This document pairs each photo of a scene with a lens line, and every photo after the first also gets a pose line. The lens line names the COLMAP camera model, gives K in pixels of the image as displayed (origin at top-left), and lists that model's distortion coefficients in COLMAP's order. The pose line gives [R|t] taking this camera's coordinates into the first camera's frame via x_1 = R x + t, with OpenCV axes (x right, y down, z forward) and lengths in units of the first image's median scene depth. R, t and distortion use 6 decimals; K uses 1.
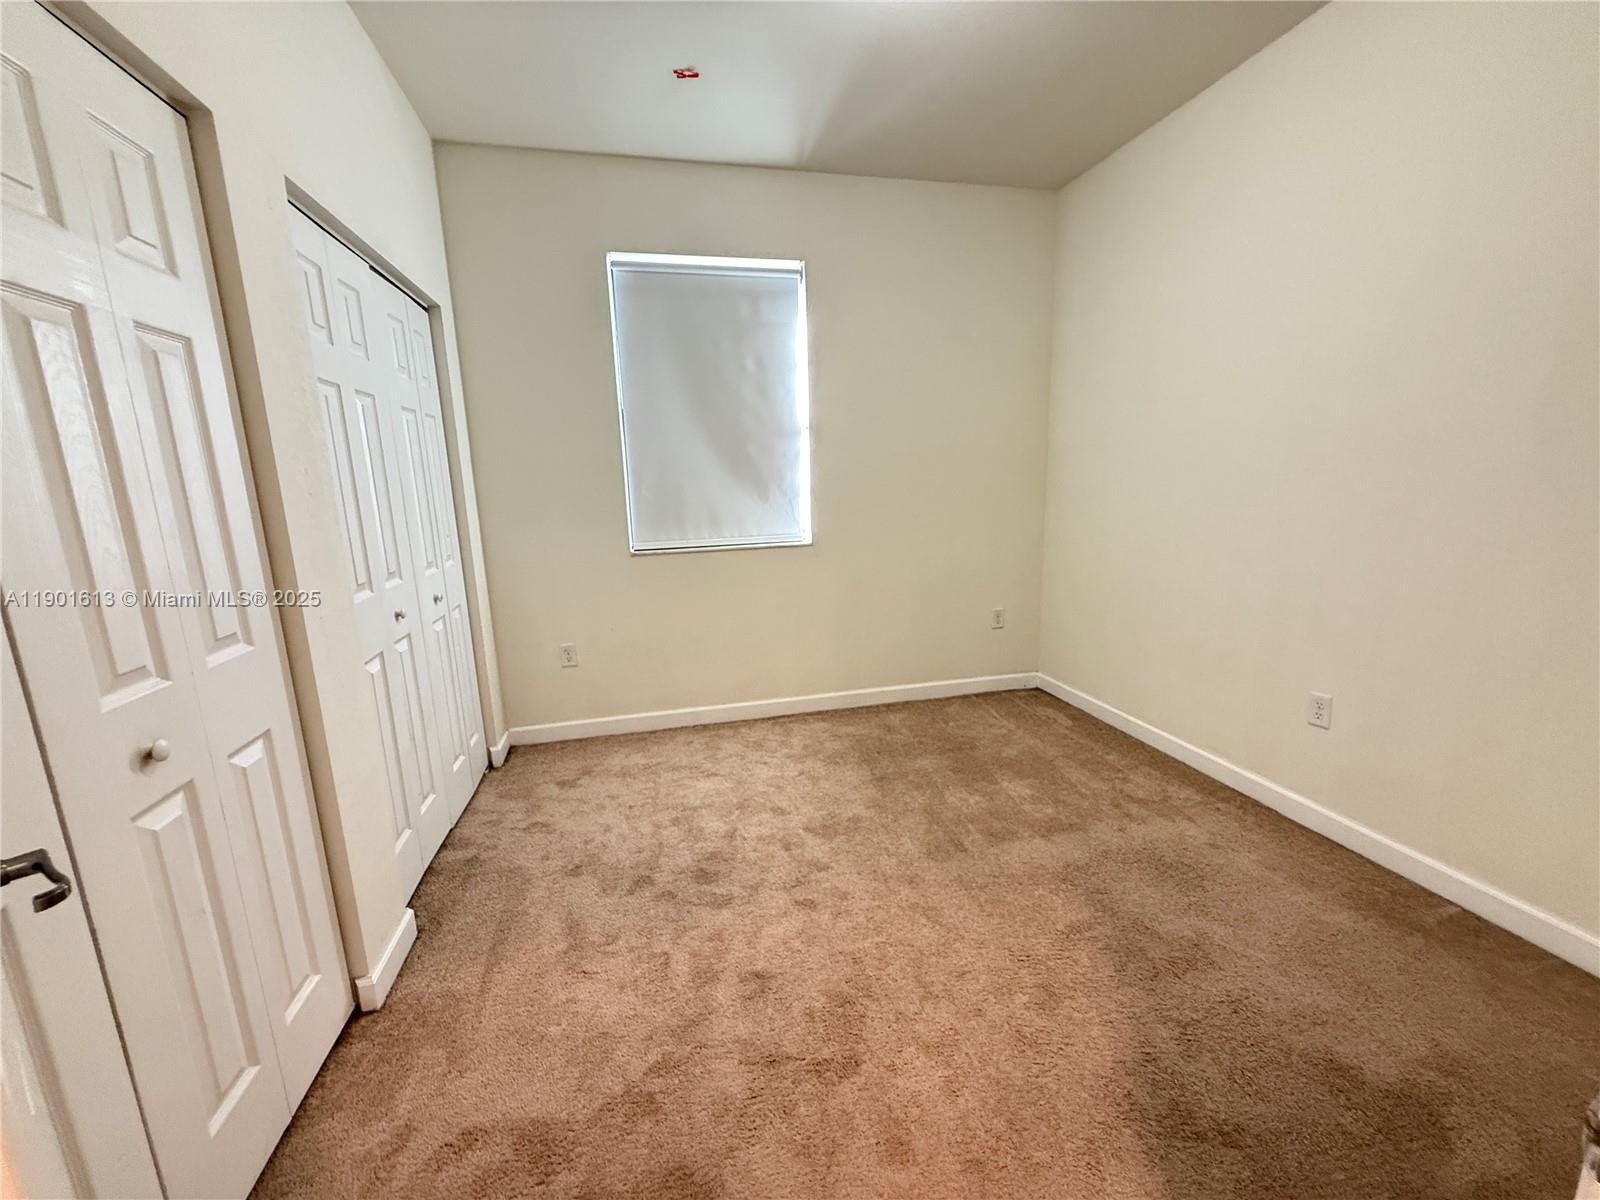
lens RADIAL K [[638.3, 0, 794.3], [0, 638.3, 599.0], [0, 0, 1]] dist [0.000584, 0.000051]
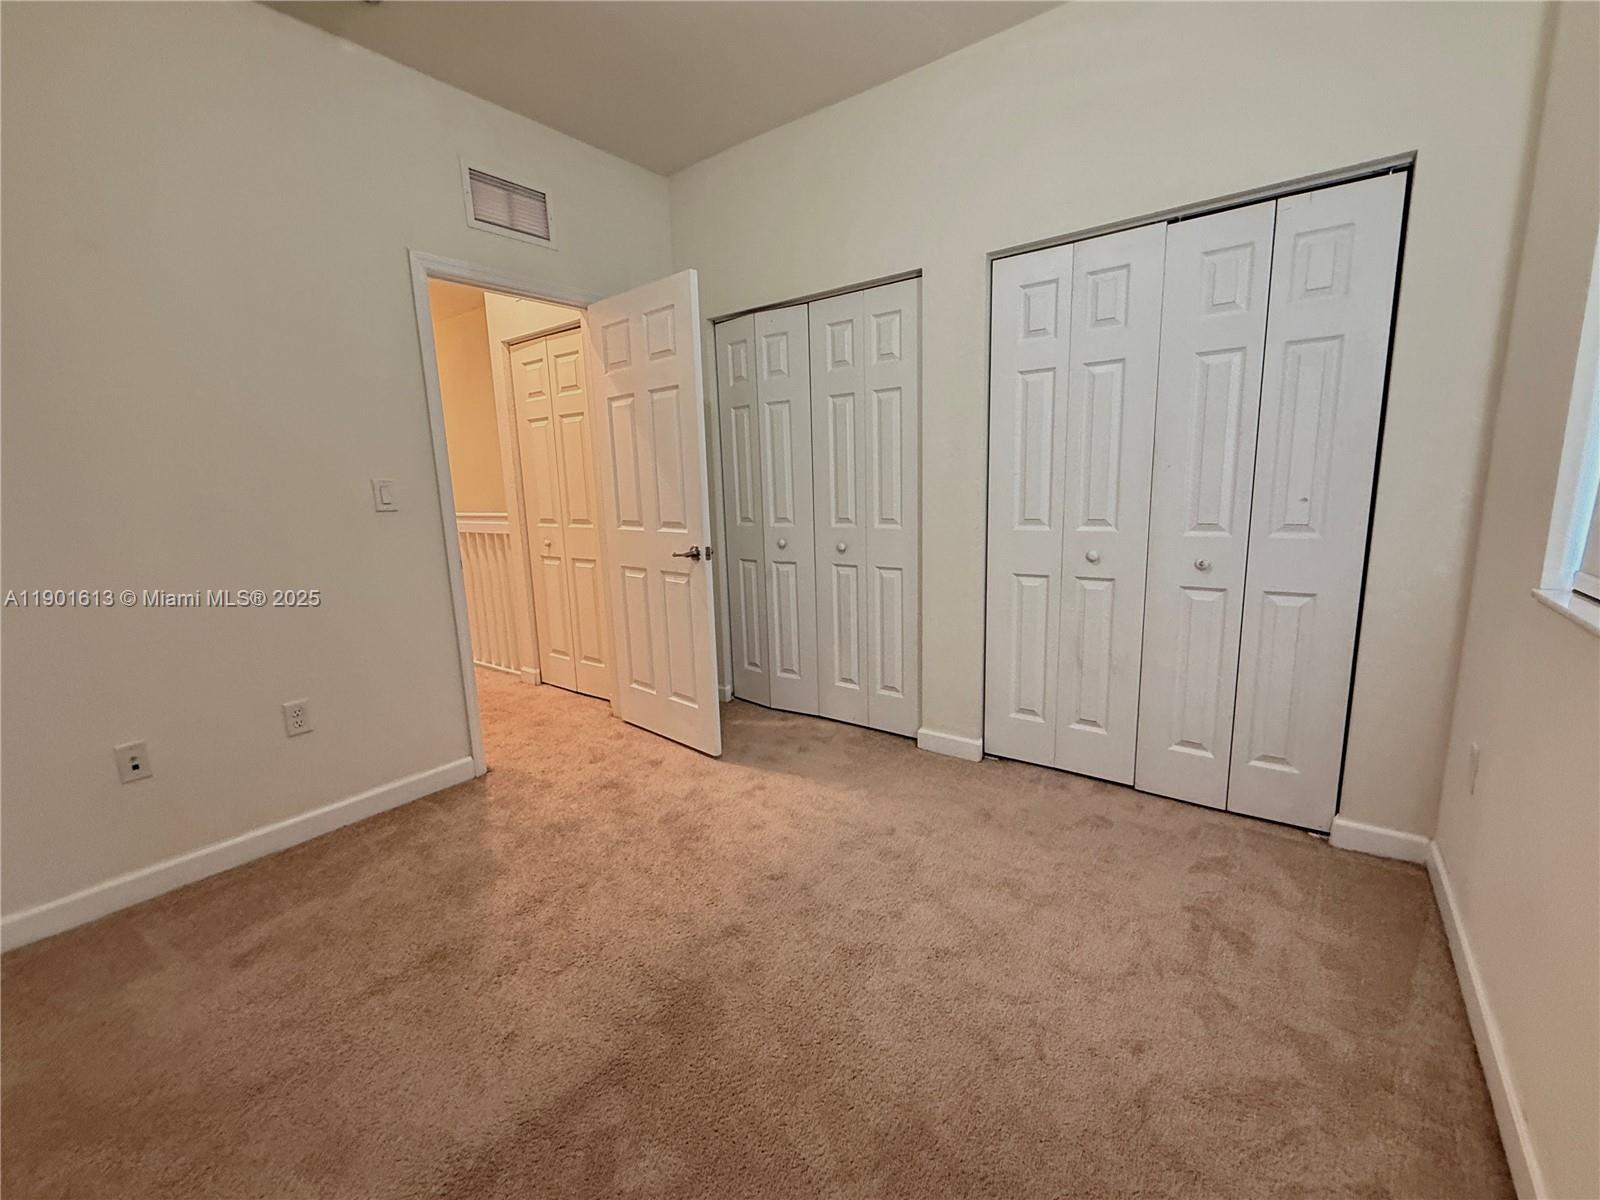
lens RADIAL K [[638.3, 0, 794.3], [0, 638.3, 599.0], [0, 0, 1]] dist [0.000584, 0.000051]
pose [[-0.758593, 0.157121, -0.632337, 0.507741], [-0.078797, 0.941244, 0.328407, -0.232877], [0.646783, 0.298954, -0.701640, 1.432510]]
